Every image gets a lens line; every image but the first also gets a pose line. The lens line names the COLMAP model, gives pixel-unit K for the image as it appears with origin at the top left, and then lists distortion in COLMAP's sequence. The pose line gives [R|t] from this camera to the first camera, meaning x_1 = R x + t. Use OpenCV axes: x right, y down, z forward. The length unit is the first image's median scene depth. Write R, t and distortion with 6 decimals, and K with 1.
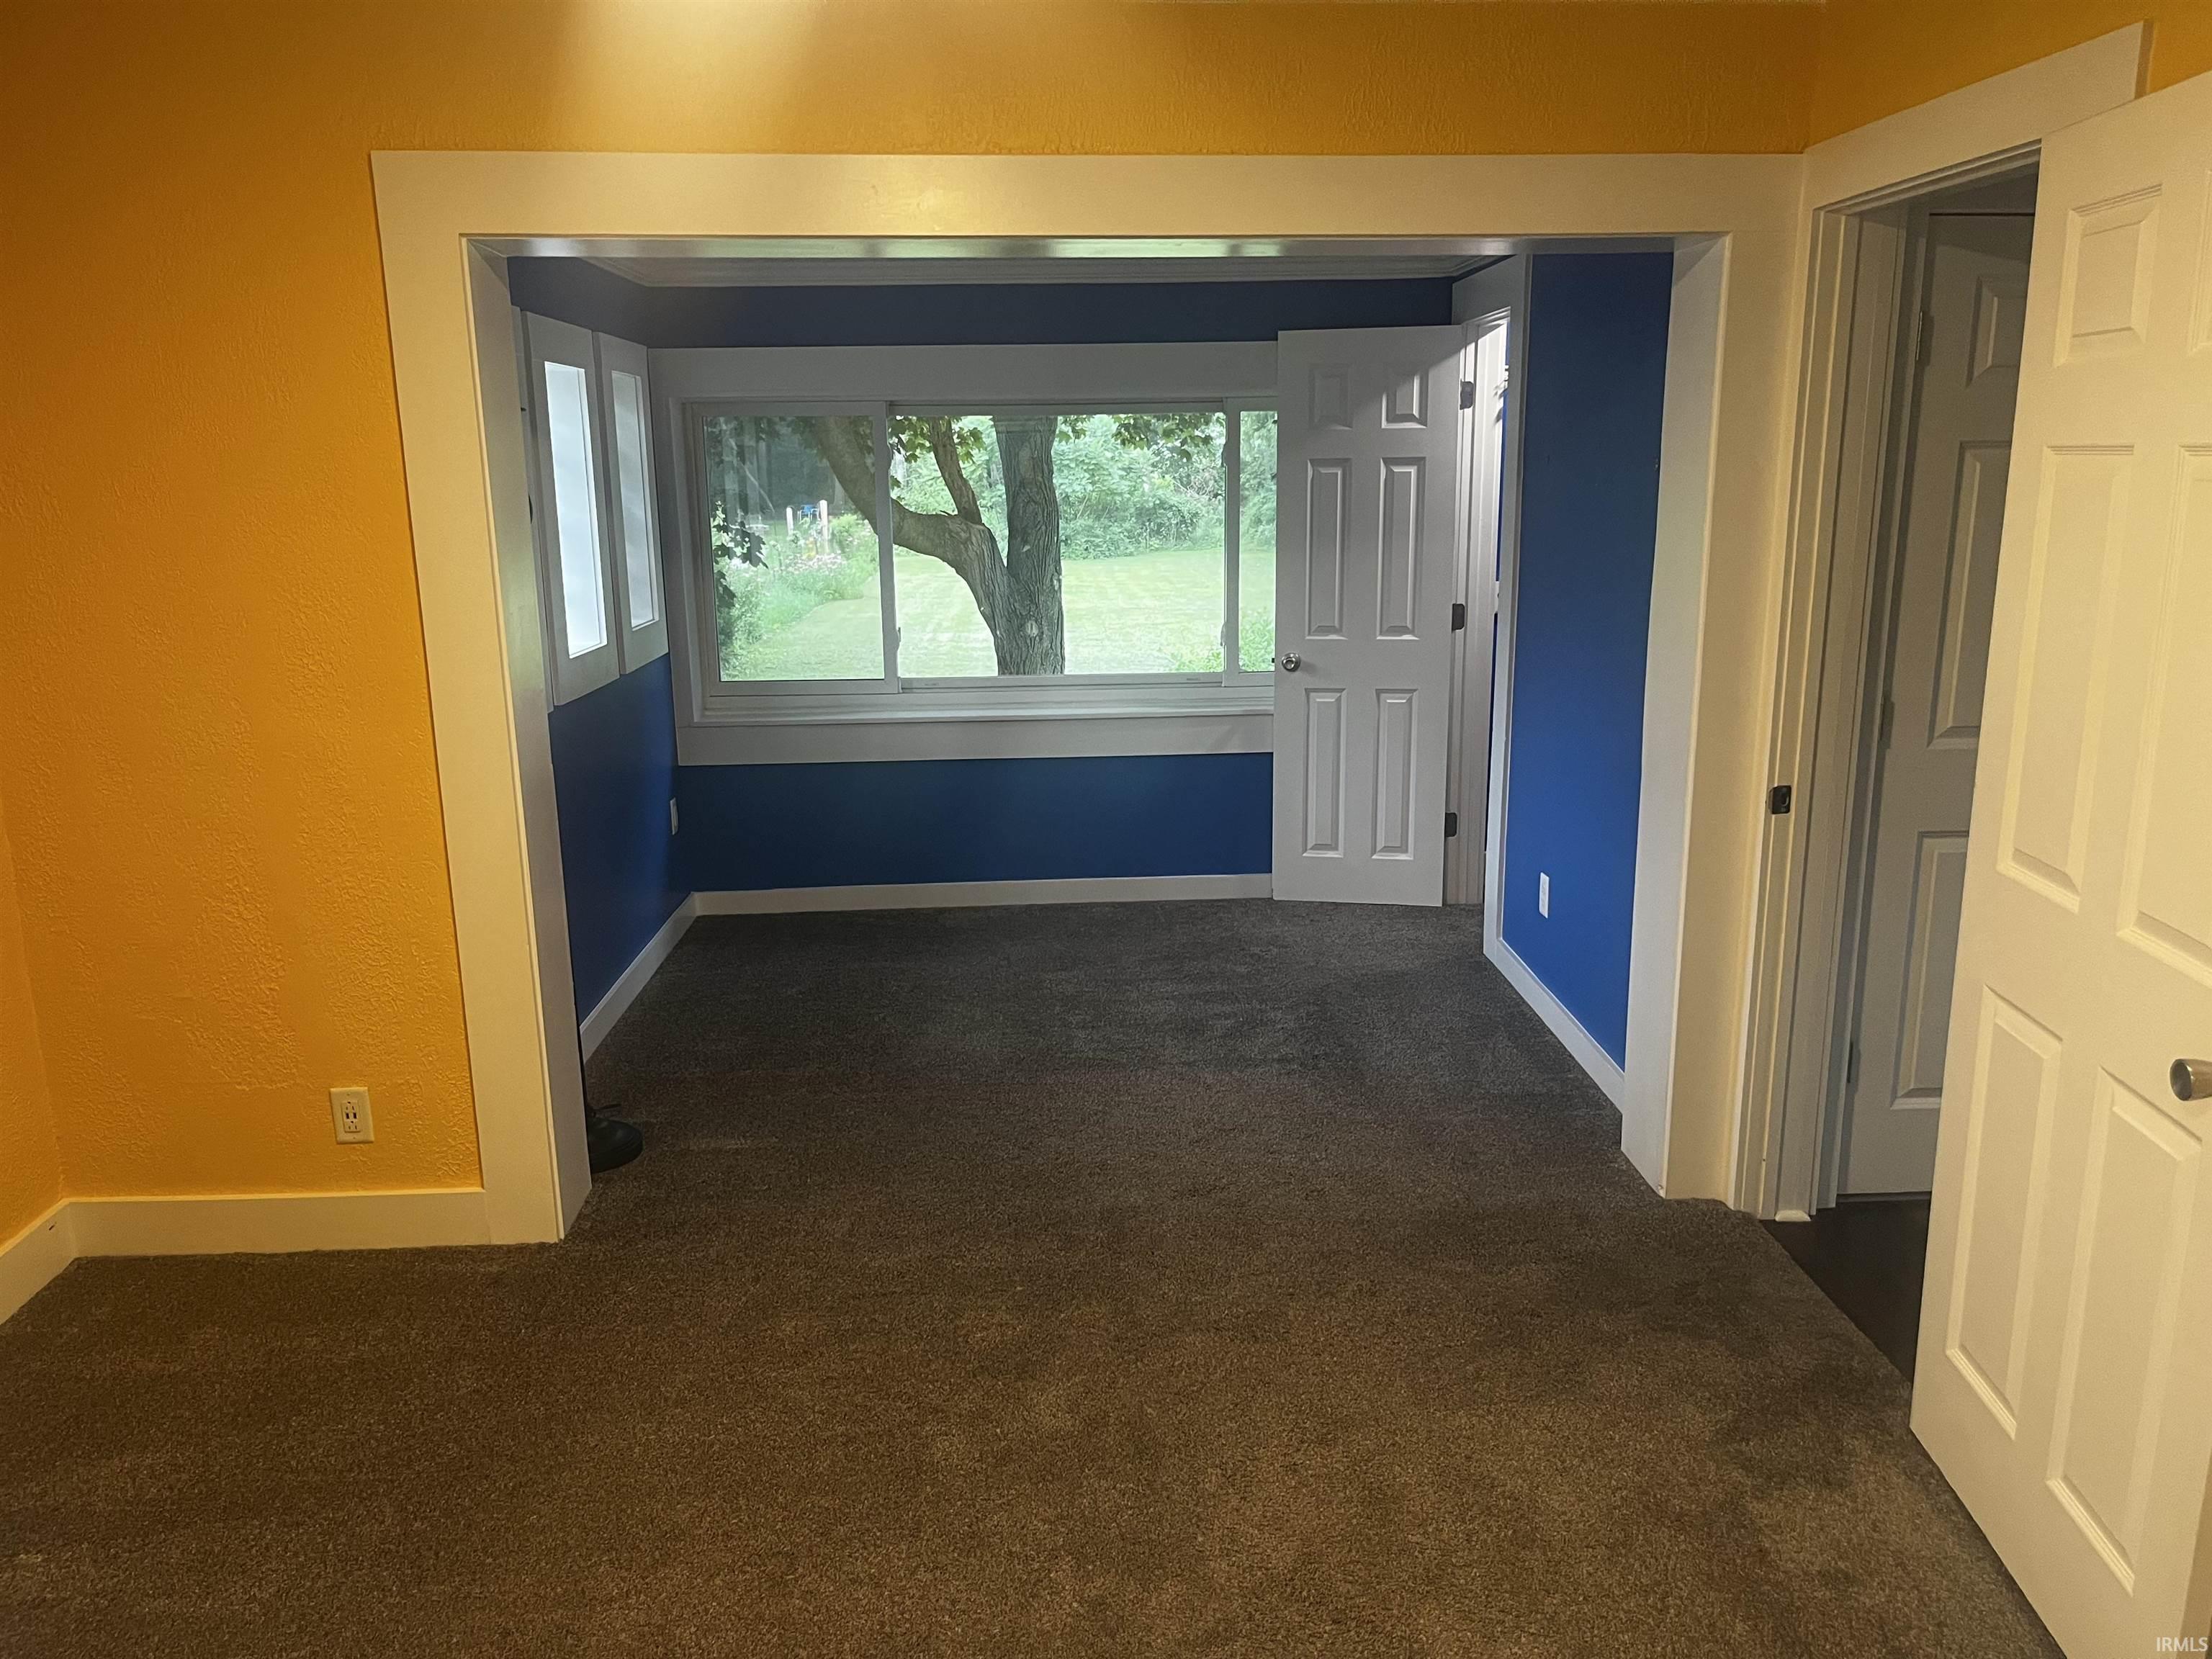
lens RADIAL K [[1655.9, 0, 1106.0], [0, 1655.9, 829.5], [0, 0, 1]] dist [0.061466, -0.078691]
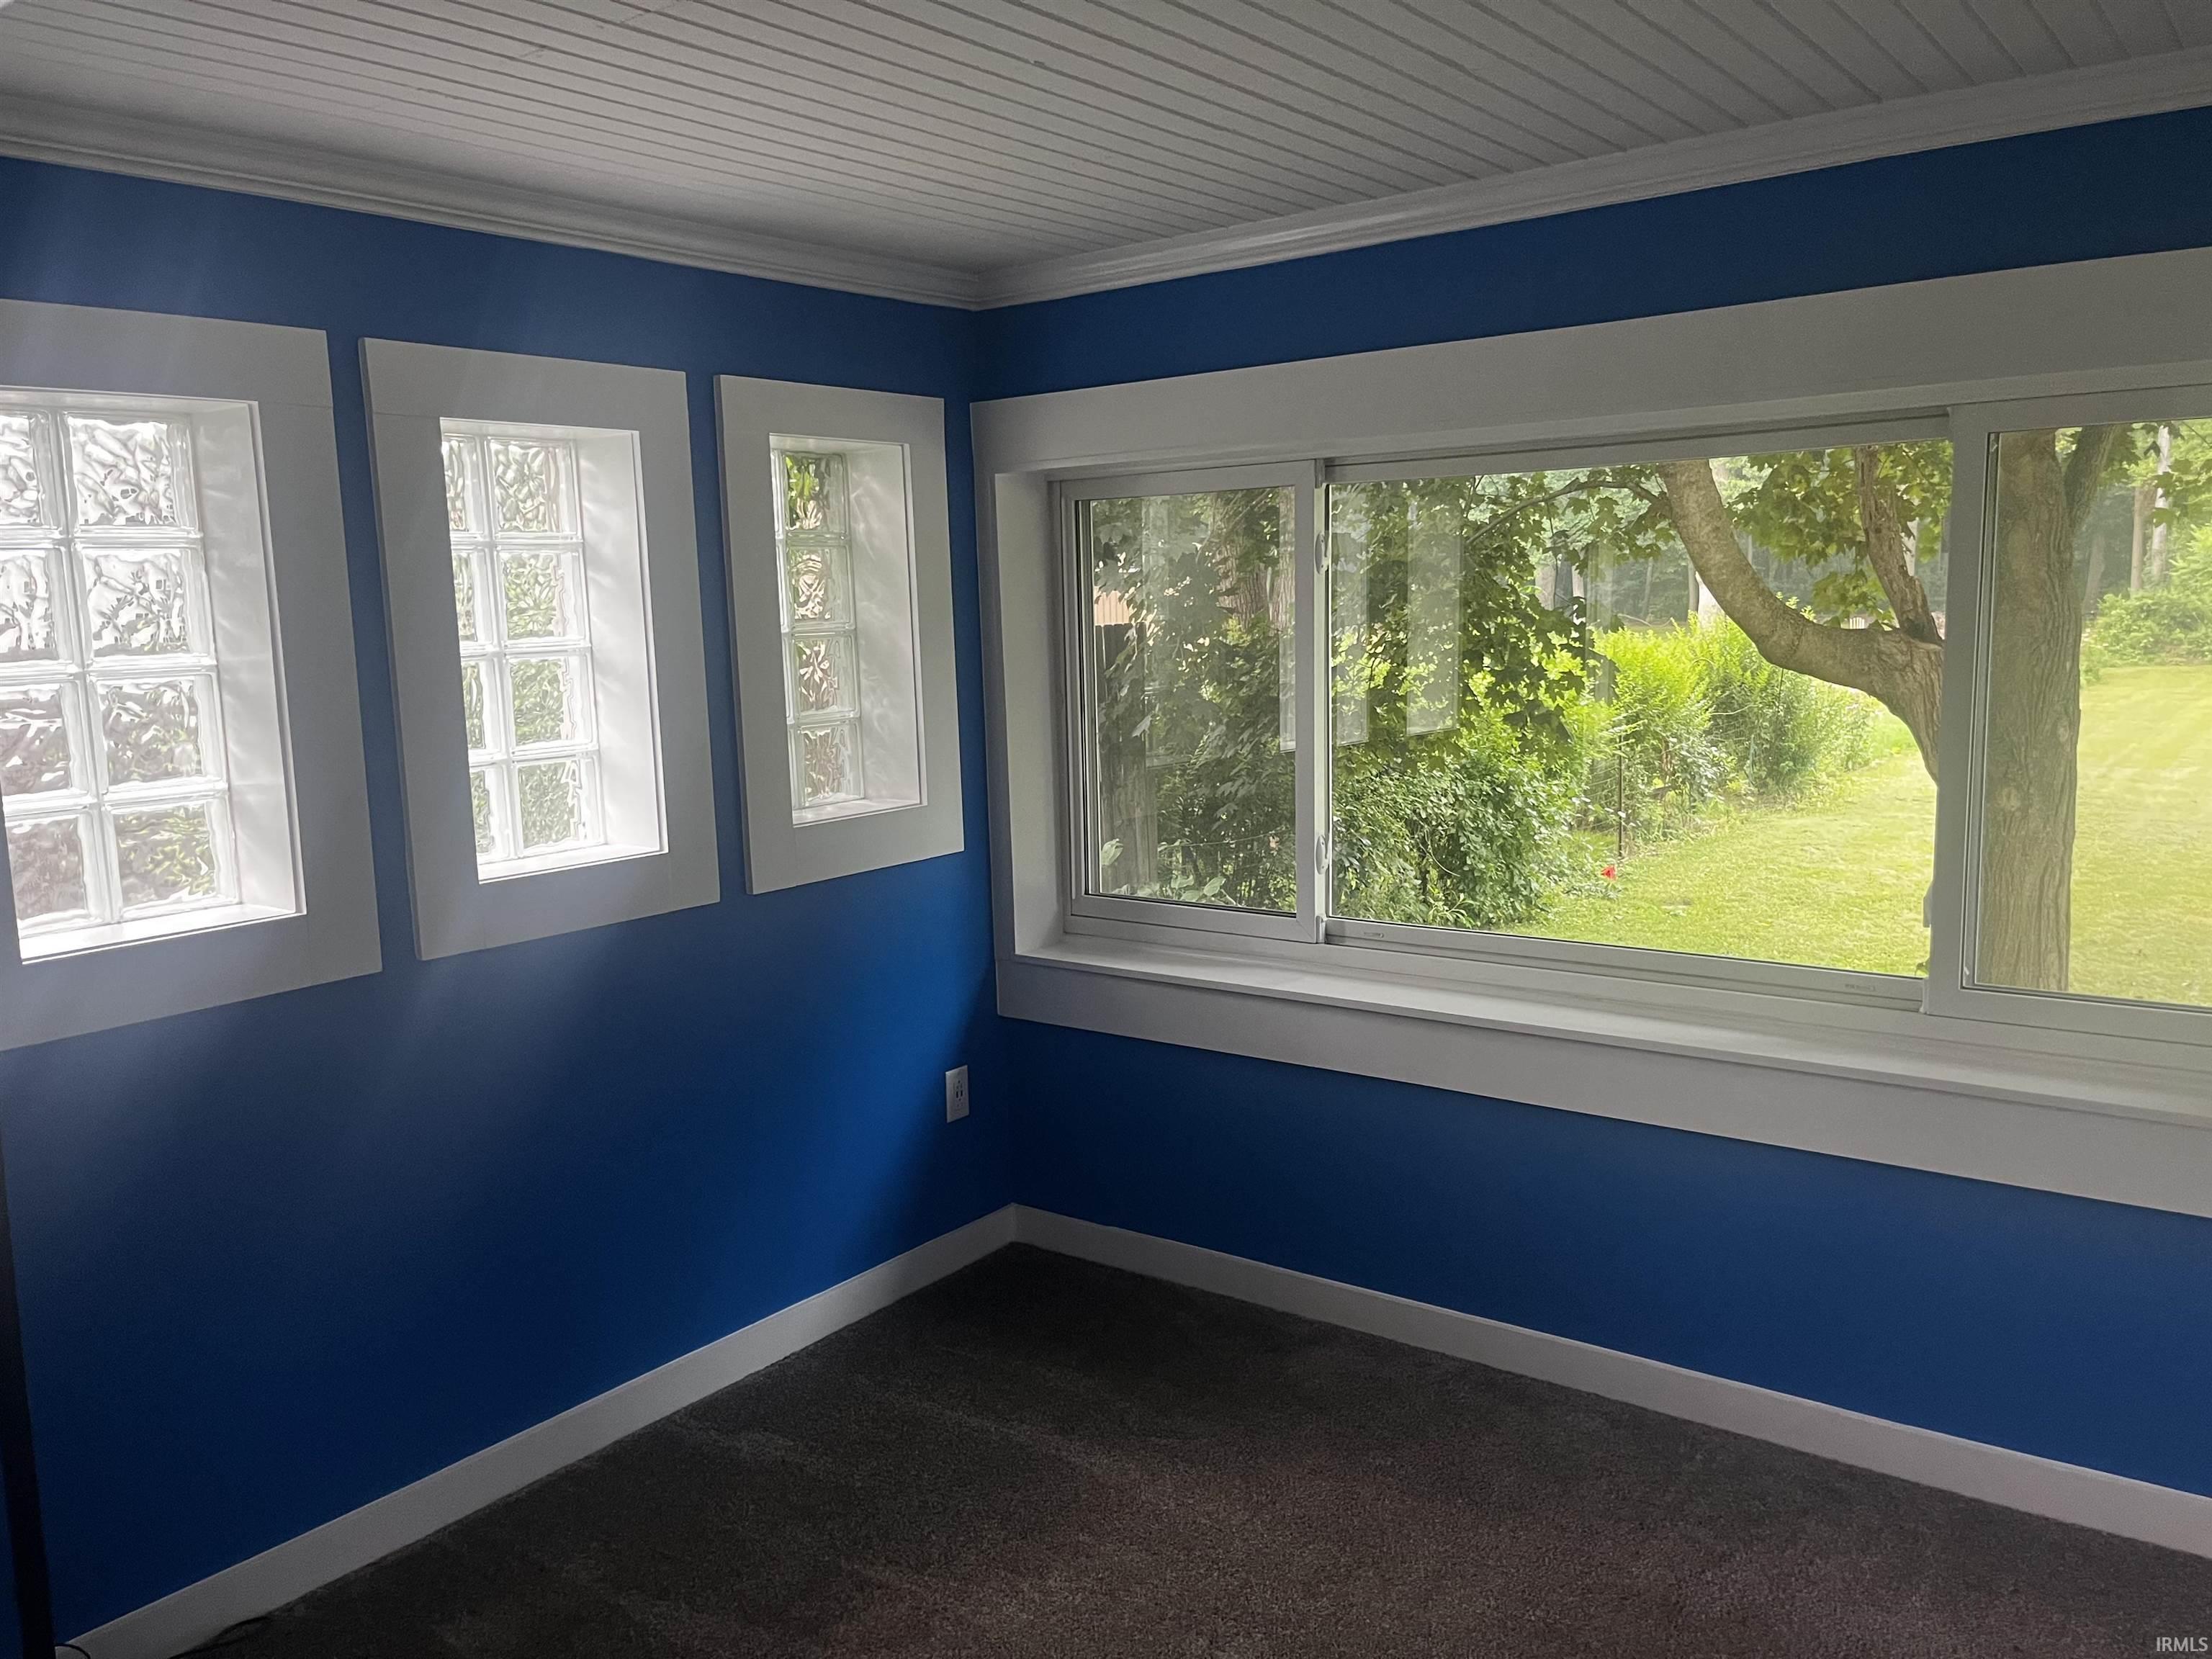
lens RADIAL K [[1655.9, 0, 1106.0], [0, 1655.9, 829.5], [0, 0, 1]] dist [0.061466, -0.078691]
pose [[0.770561, 0.079024, -0.632449, 0.103264], [-0.117219, 0.992929, -0.018752, -0.055983], [0.626495, 0.088585, 0.774375, 0.266367]]
